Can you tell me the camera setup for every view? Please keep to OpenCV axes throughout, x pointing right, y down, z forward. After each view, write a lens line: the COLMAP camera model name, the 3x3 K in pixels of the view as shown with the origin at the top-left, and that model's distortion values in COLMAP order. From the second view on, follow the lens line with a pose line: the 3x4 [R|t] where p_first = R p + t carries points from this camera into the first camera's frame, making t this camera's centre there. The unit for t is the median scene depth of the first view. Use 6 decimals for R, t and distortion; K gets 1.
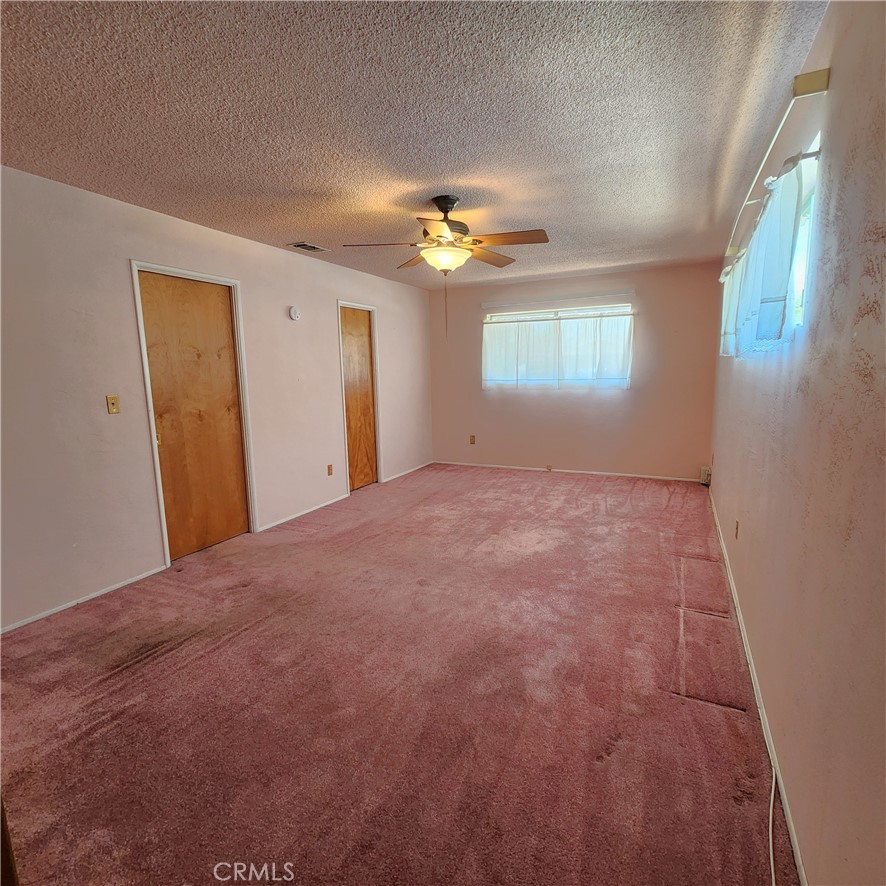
lens RADIAL K [[495.3, 0, 443.0], [0, 495.3, 443.0], [0, 0, 1]] dist [0.002889, 0.001356]
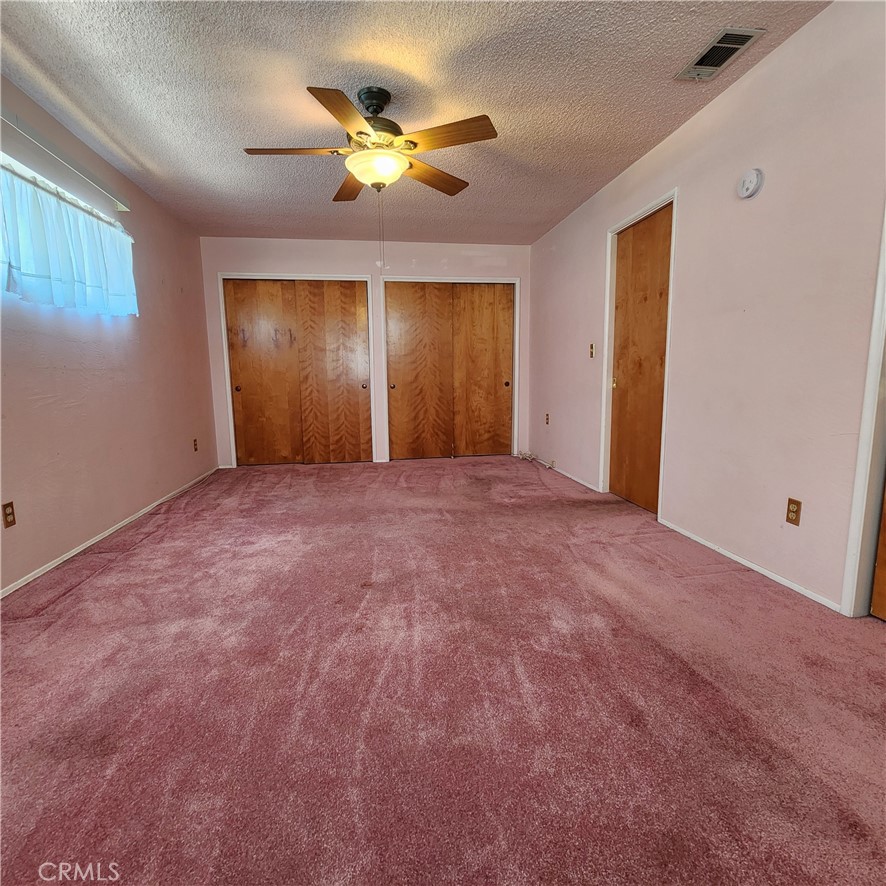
lens RADIAL K [[495.3, 0, 443.0], [0, 495.3, 443.0], [0, 0, 1]] dist [0.002889, 0.001356]
pose [[-0.830281, 0.108819, -0.546618, 0.378865], [-0.049766, 0.962362, 0.267177, -0.152468], [0.555118, 0.249035, -0.793615, 1.669479]]
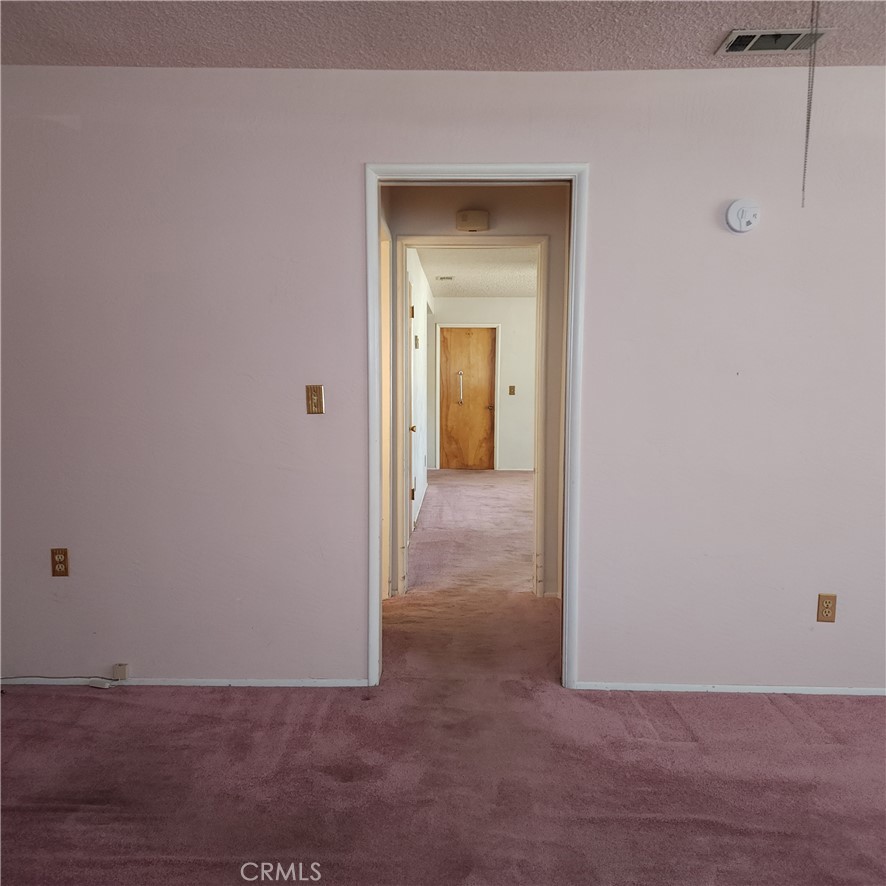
lens RADIAL K [[814.8, 0, 443.0], [0, 814.8, 443.0], [0, 0, 1]] dist [0.044619, 0.004258]
pose [[0.411344, 0.109116, -0.904925, 0.313696], [-0.144391, 0.988073, 0.053507, -0.092388], [0.899971, 0.108653, 0.422193, 0.634769]]
